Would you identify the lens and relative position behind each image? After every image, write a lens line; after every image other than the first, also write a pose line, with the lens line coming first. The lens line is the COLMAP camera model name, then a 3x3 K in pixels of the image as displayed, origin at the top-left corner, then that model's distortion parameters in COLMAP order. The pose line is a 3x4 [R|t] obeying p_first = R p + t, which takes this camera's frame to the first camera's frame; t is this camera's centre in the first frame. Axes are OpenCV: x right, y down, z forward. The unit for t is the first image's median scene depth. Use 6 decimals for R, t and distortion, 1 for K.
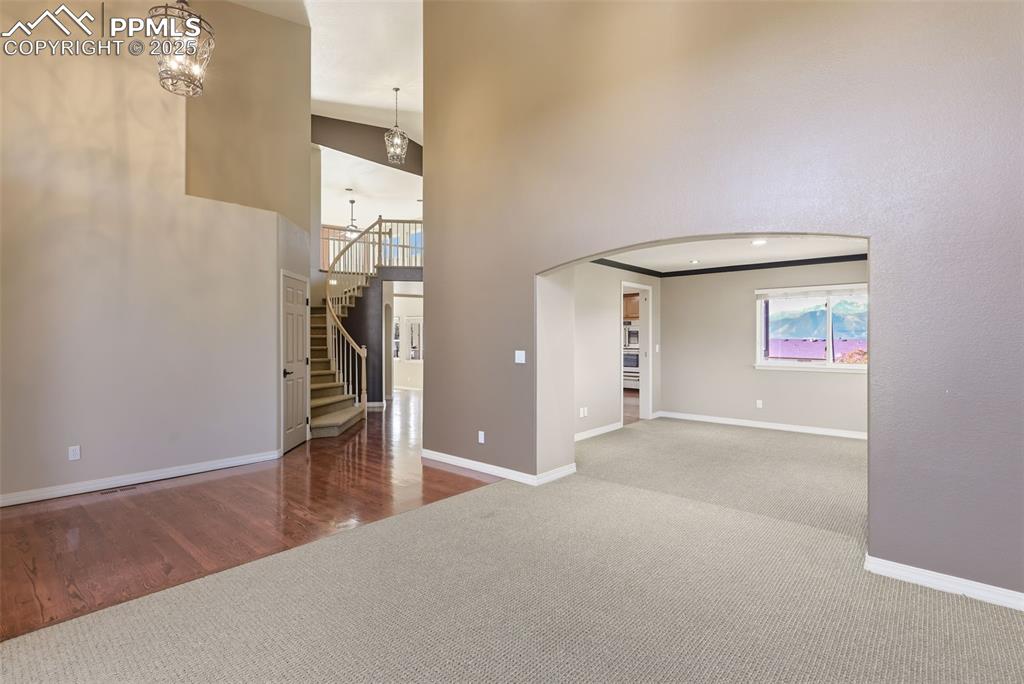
lens RADIAL K [[478.6, 0, 509.0], [0, 478.6, 343.0], [0, 0, 1]] dist [-0.005044, -0.000195]
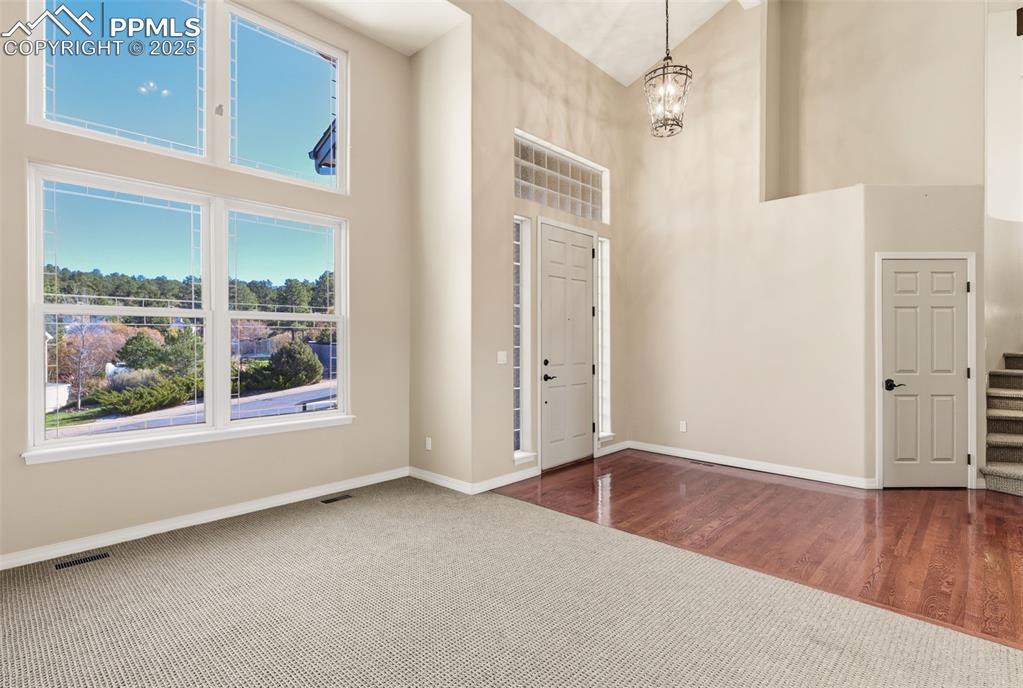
lens RADIAL K [[502.7, 0, 508.1], [0, 502.7, 343.3], [0, 0, 1]] dist [0.000532, -0.000043]
pose [[-0.042648, 0.000140, -0.999090, 0.486925], [-0.008521, 0.999964, 0.000504, 0.000306], [0.999054, 0.008535, -0.042645, 0.535540]]
